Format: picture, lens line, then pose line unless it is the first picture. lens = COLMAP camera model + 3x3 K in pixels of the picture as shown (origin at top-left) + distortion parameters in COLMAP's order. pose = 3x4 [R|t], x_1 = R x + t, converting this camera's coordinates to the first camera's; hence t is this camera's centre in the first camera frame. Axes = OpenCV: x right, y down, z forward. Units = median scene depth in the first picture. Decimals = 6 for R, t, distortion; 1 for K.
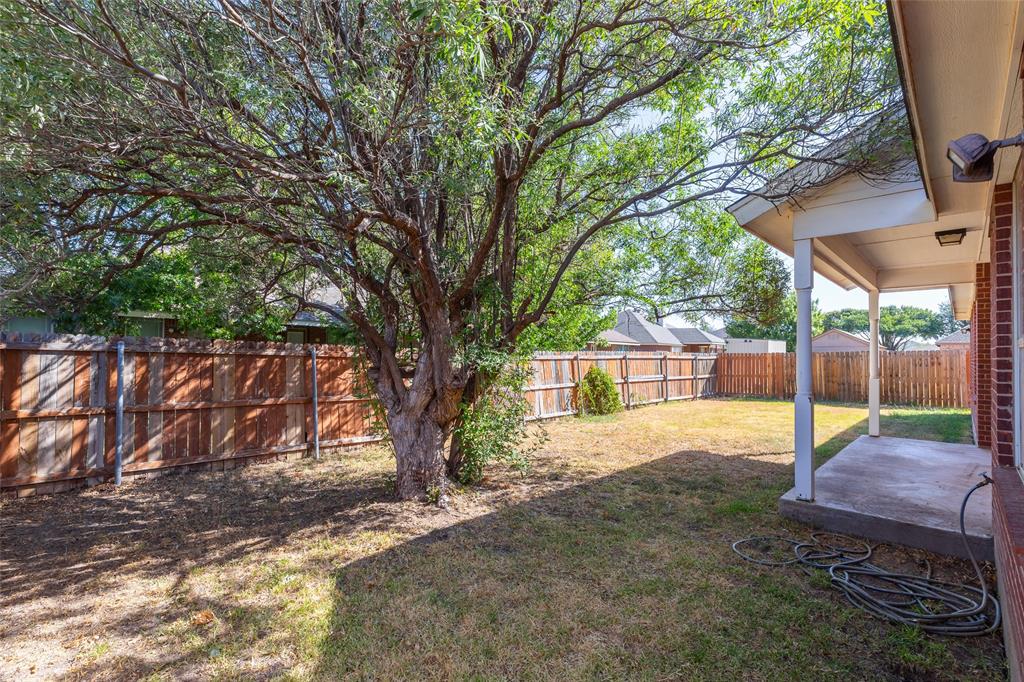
lens RADIAL K [[463.7, 0, 514.4], [0, 463.7, 343.7], [0, 0, 1]] dist [0.000973, 0.000427]
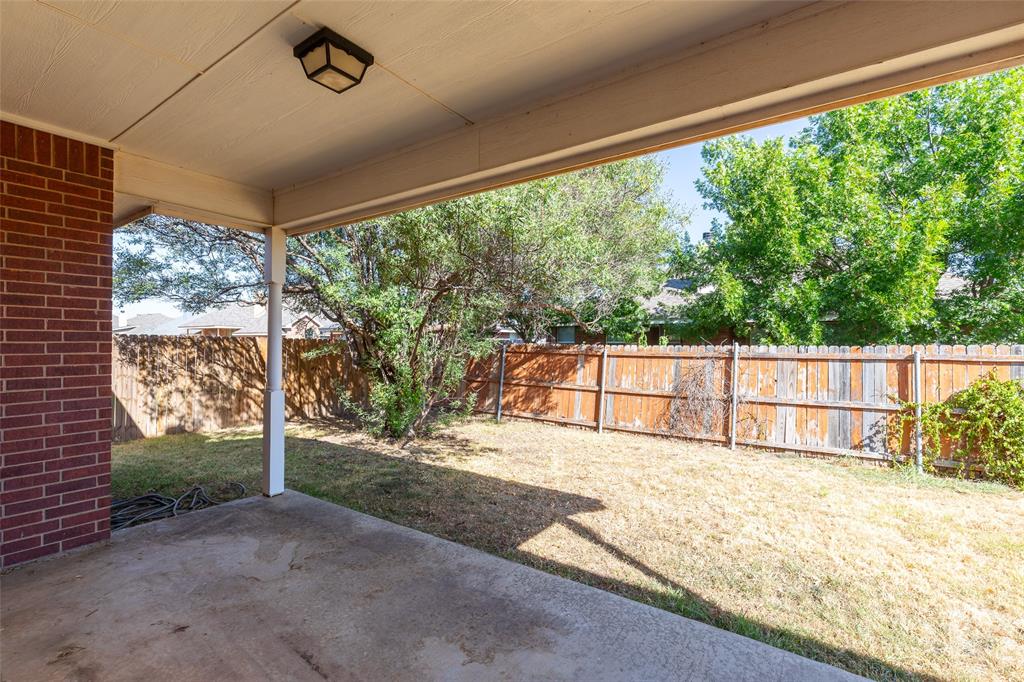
lens RADIAL K [[463.7, 0, 514.5], [0, 463.7, 342.0], [0, 0, 1]] dist [0.000973, 0.000427]
pose [[0.158709, -0.018002, -0.987161, 0.991388], [0.020100, 0.999685, -0.014999, 0.019273], [0.987121, -0.017462, 0.159021, 0.792889]]
